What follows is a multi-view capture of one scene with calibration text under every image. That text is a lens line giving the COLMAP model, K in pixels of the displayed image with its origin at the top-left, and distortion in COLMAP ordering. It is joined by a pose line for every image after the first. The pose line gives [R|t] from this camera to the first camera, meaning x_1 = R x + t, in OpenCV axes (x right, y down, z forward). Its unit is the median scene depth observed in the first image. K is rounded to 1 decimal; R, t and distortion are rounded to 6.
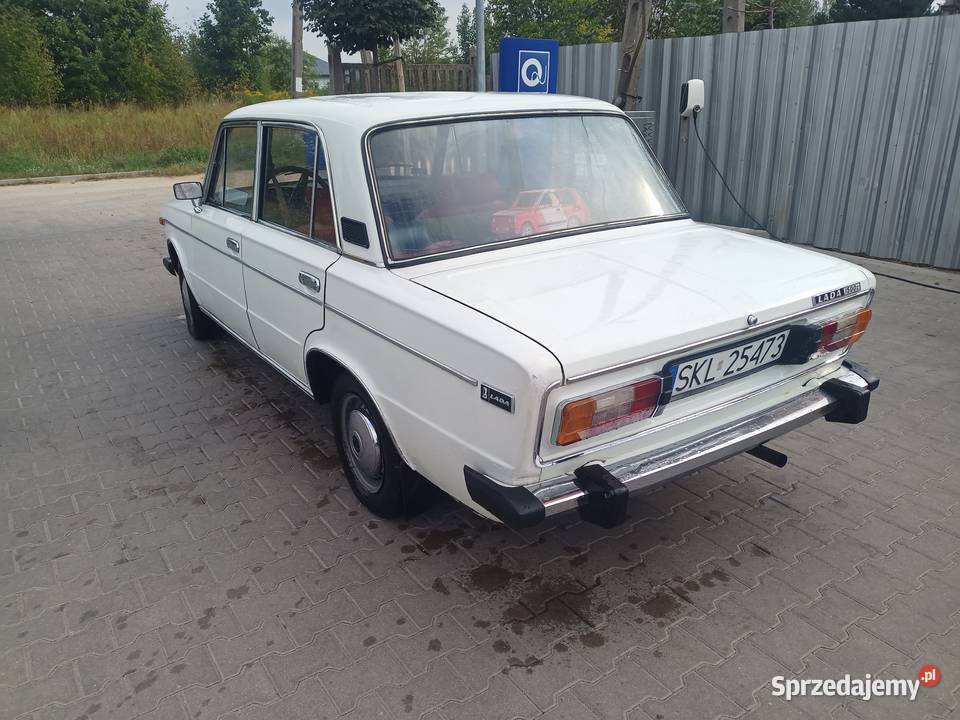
lens RADIAL K [[703.6, 0, 480.0], [0, 703.6, 360.0], [0, 0, 1]] dist [0.061692, -0.070005]
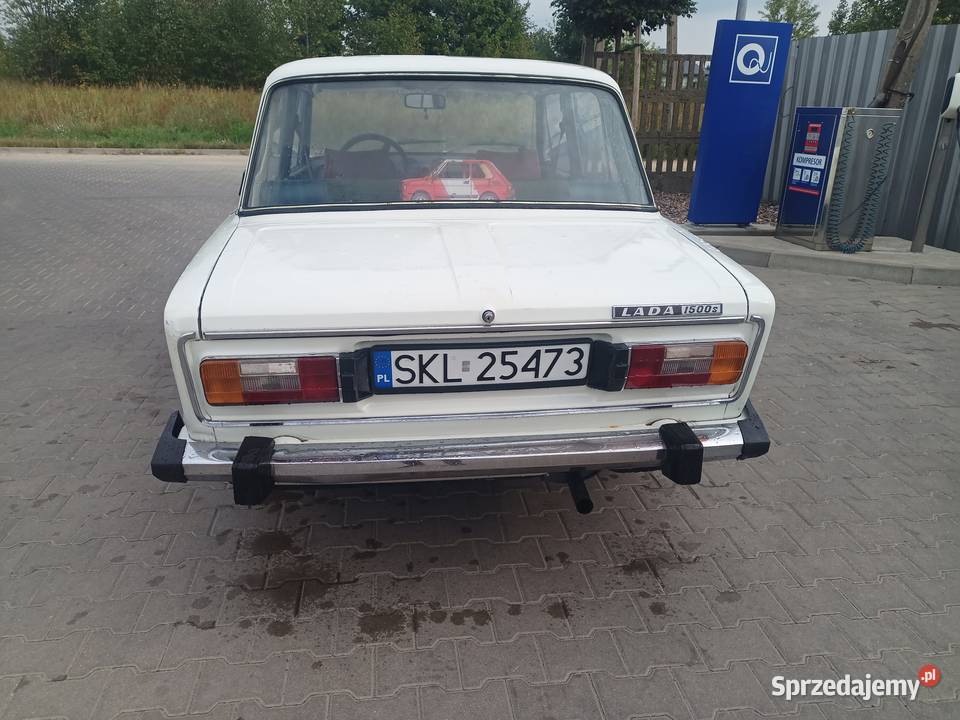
lens RADIAL K [[703.6, 0, 480.0], [0, 703.6, 360.0], [0, 0, 1]] dist [0.061692, -0.070005]
pose [[0.896887, 0.187525, -0.400536, 0.653694], [-0.187057, 0.981507, 0.040665, -0.034854], [0.400754, 0.038451, 0.915378, 0.223660]]
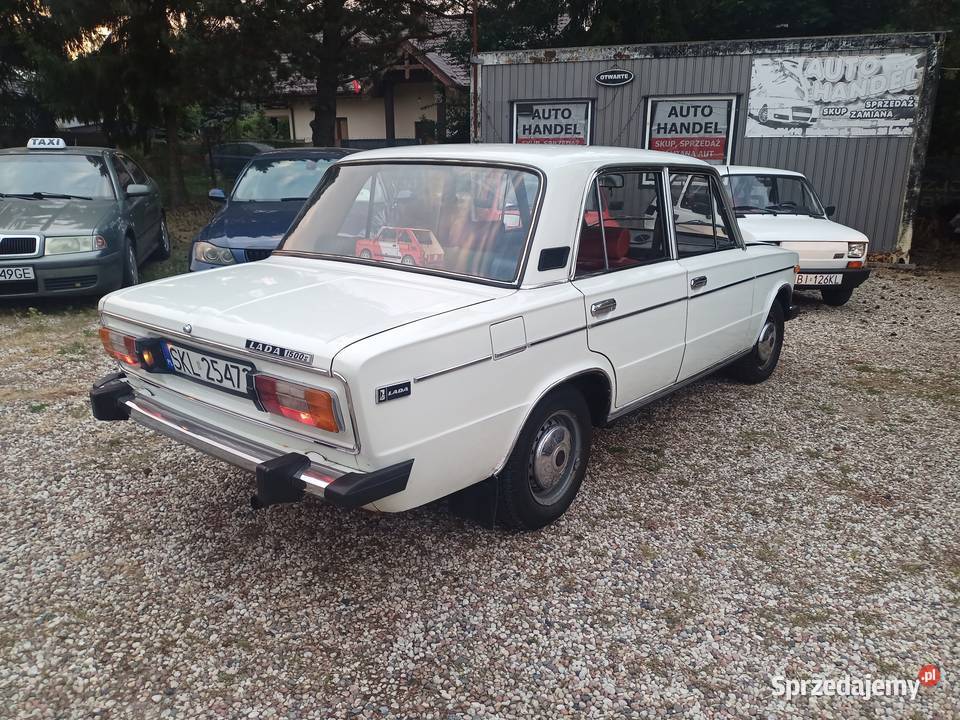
lens RADIAL K [[703.6, 0, 480.0], [0, 703.6, 360.0], [0, 0, 1]] dist [0.061692, -0.070005]
pose [[0.323705, 0.278795, -0.904151, 1.458123], [-0.352300, 0.922404, 0.158292, -0.328928], [0.878123, 0.267292, 0.396806, 0.891170]]
